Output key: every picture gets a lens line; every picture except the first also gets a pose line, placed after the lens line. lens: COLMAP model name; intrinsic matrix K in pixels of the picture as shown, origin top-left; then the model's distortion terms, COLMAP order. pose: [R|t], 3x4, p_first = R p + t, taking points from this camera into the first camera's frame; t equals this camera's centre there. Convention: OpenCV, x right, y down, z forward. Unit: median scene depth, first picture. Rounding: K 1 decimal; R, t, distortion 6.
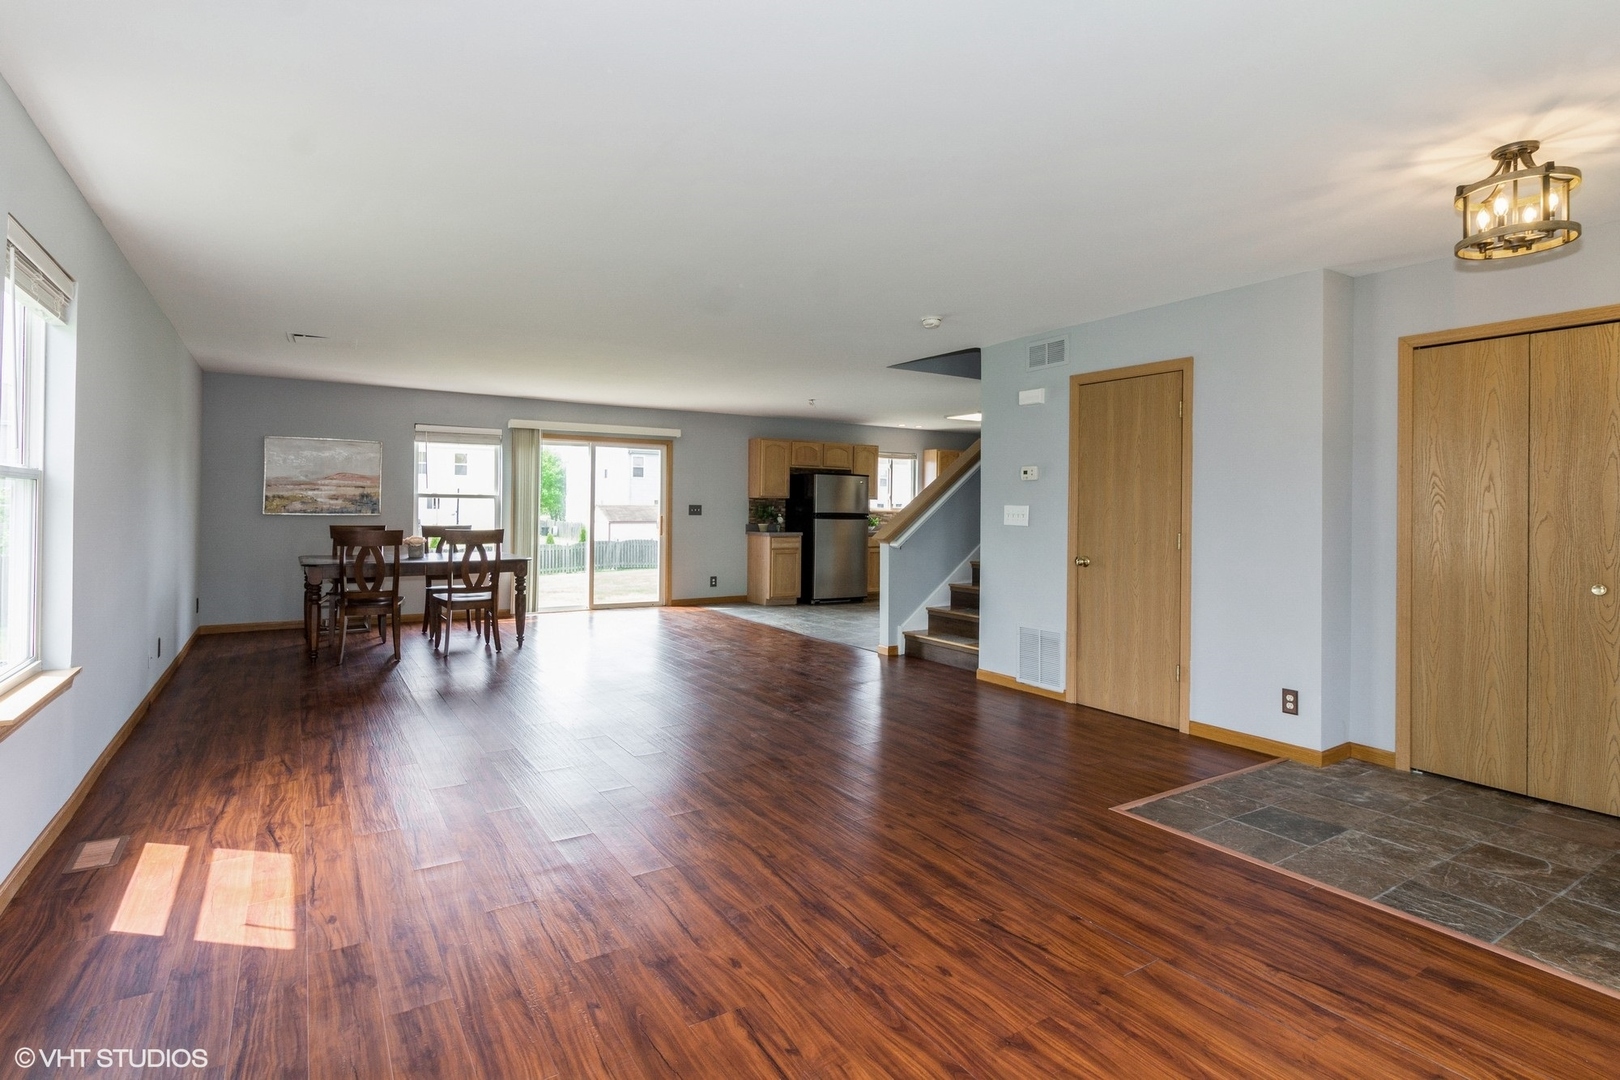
lens RADIAL K [[795.2, 0, 812.4], [0, 795.2, 527.6], [0, 0, 1]] dist [-0.004605, -0.000058]
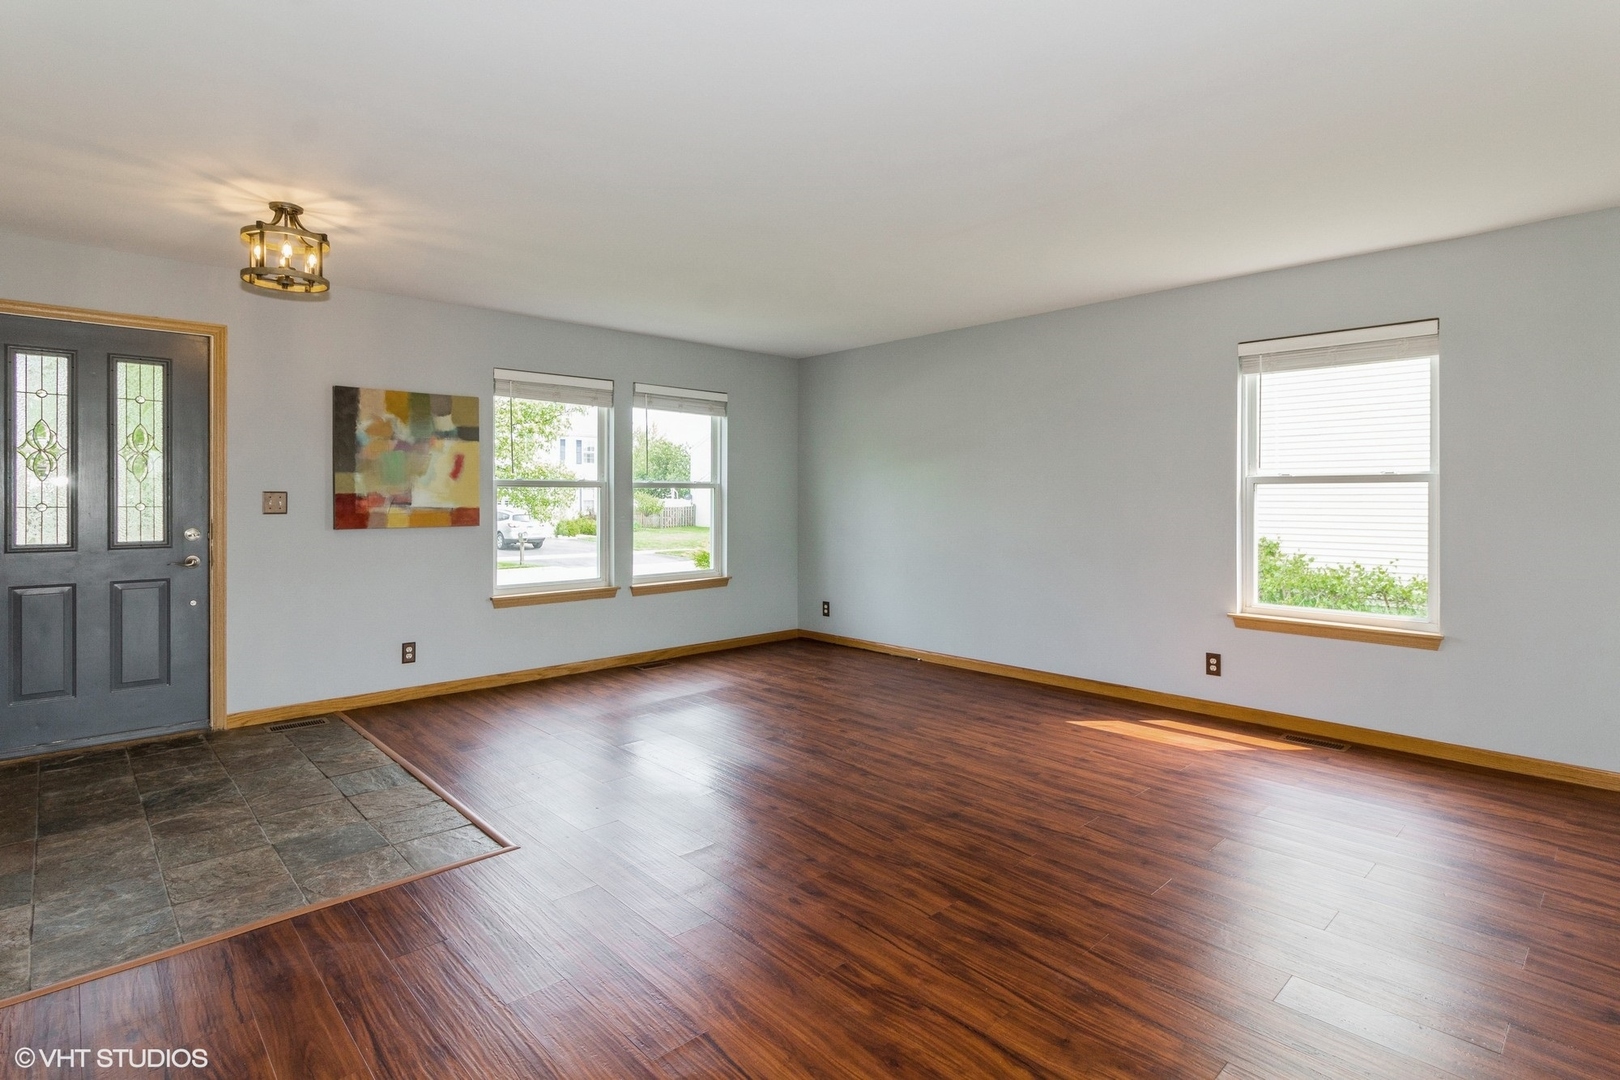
lens RADIAL K [[795.2, 0, 794.8], [0, 795.2, 504.2], [0, 0, 1]] dist [-0.004605, -0.000058]
pose [[-0.985576, -0.007149, -0.169085, 0.087829], [-0.011840, 0.999572, 0.026750, -0.014409], [0.168821, 0.028366, -0.985238, 0.716566]]
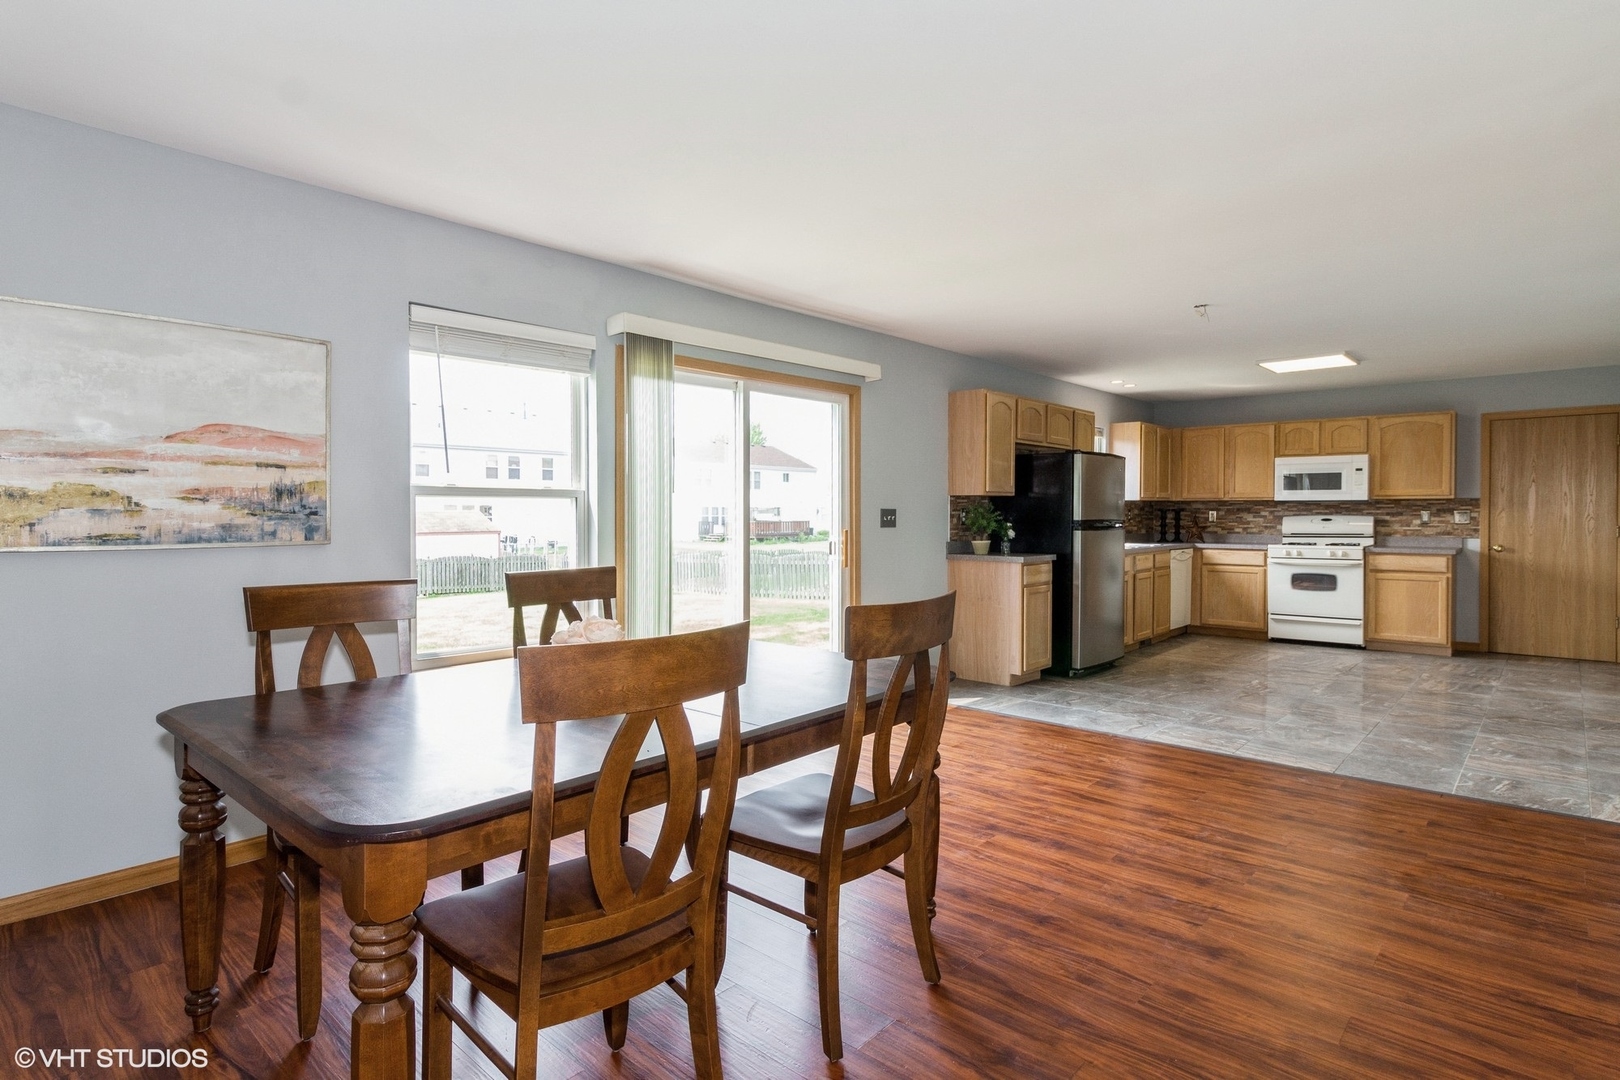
lens RADIAL K [[850.2, 0, 807.9], [0, 850.2, 522.5], [0, 0, 1]] dist [-0.001218, -0.001217]
pose [[0.960856, -0.015418, 0.276618, -0.409070], [0.018839, 0.999775, -0.009712, -0.016473], [-0.276407, 0.014543, 0.960931, 0.526897]]
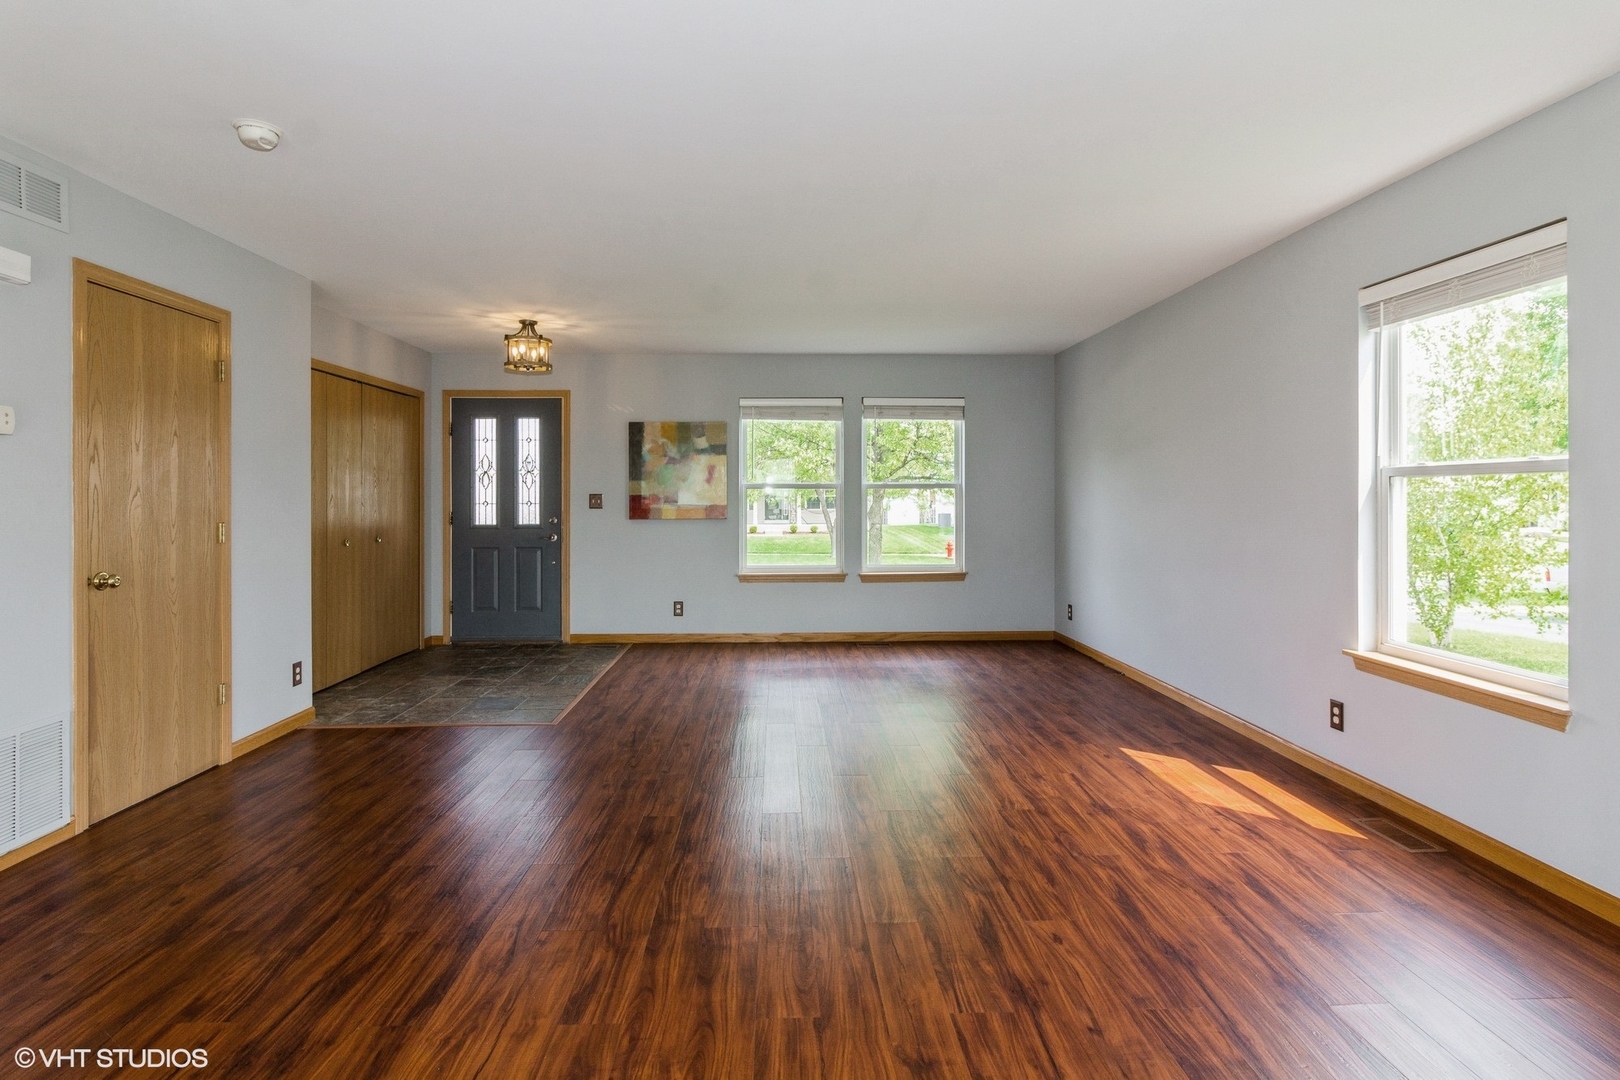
lens RADIAL K [[795.2, 0, 802.3], [0, 795.2, 504.9], [0, 0, 1]] dist [-0.004605, -0.000058]
pose [[-0.856605, -0.011495, 0.515845, -0.244984], [0.005622, 0.999485, 0.031607, -0.017694], [-0.515943, 0.029974, -0.856099, 0.726458]]
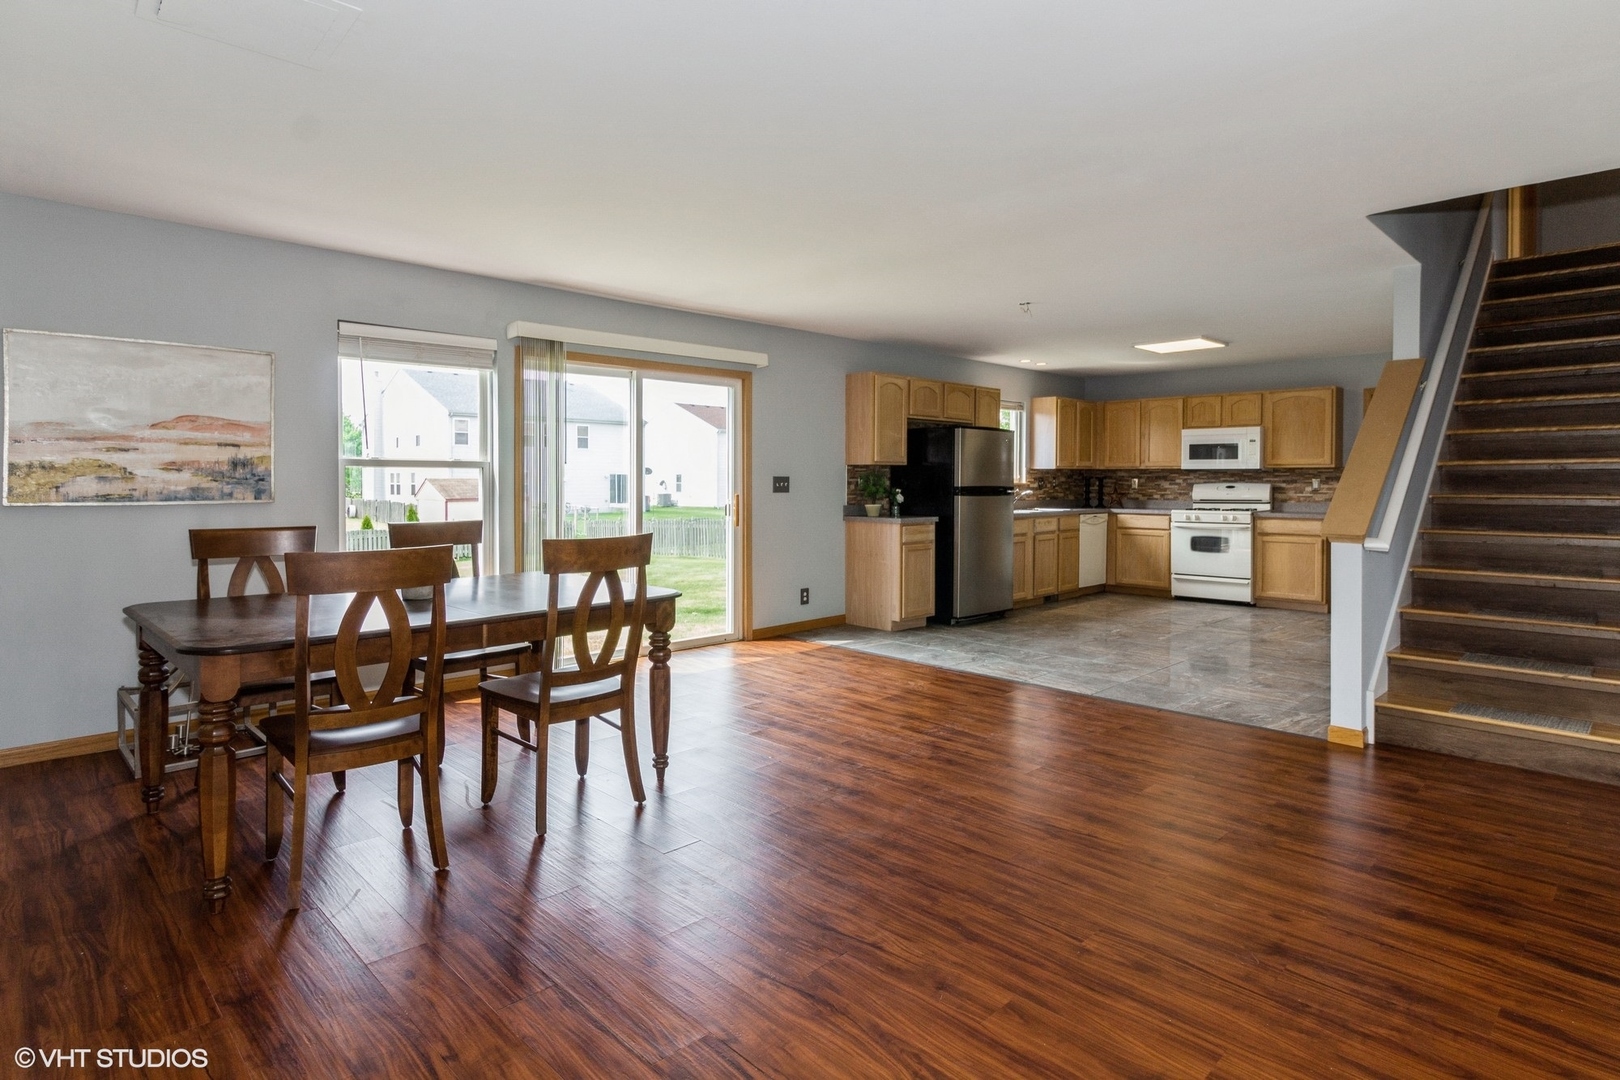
lens RADIAL K [[866.3, 0, 809.5], [0, 866.3, 487.0], [0, 0, 1]] dist [0.003906, -0.004110]
pose [[0.975138, -0.012892, 0.221223, -0.315032], [0.016453, 0.999763, -0.014260, -0.011303], [-0.220987, 0.017545, 0.975119, 0.376928]]
